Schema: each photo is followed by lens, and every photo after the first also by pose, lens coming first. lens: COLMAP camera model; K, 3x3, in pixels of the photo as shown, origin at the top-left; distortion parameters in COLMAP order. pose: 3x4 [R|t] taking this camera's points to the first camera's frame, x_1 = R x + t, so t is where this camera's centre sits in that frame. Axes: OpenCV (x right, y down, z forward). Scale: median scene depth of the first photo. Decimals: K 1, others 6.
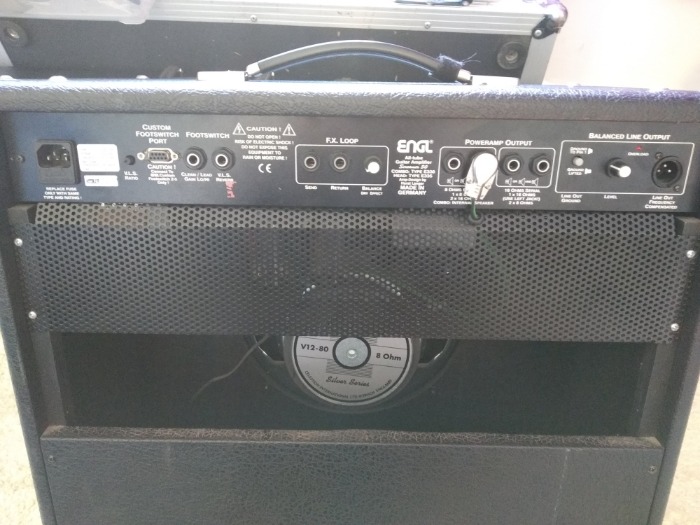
lens RADIAL K [[539.7, 0, 354.5], [0, 539.7, 267.5], [0, 0, 1]] dist [0.050753, -0.071334]
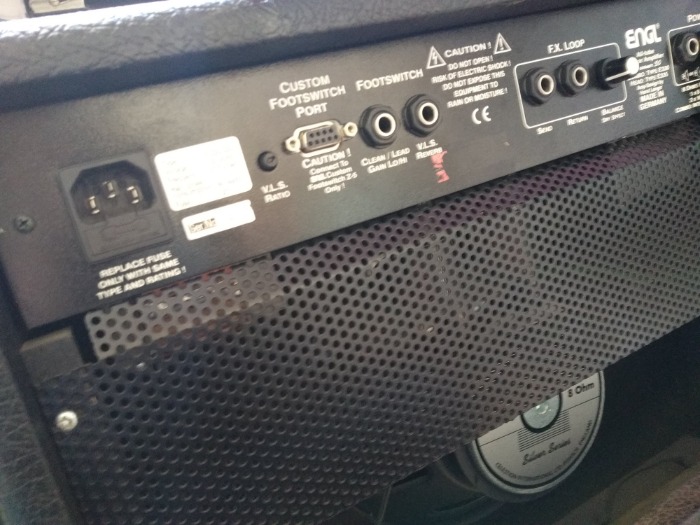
lens RADIAL K [[539.7, 0, 354.8], [0, 539.7, 260.6], [0, 0, 1]] dist [0.050753, -0.071334]
pose [[0.865758, -0.322753, 0.382483, -0.561553], [0.395455, 0.909581, -0.127583, -0.018516], [-0.306722, 0.261710, 0.915112, 0.540975]]
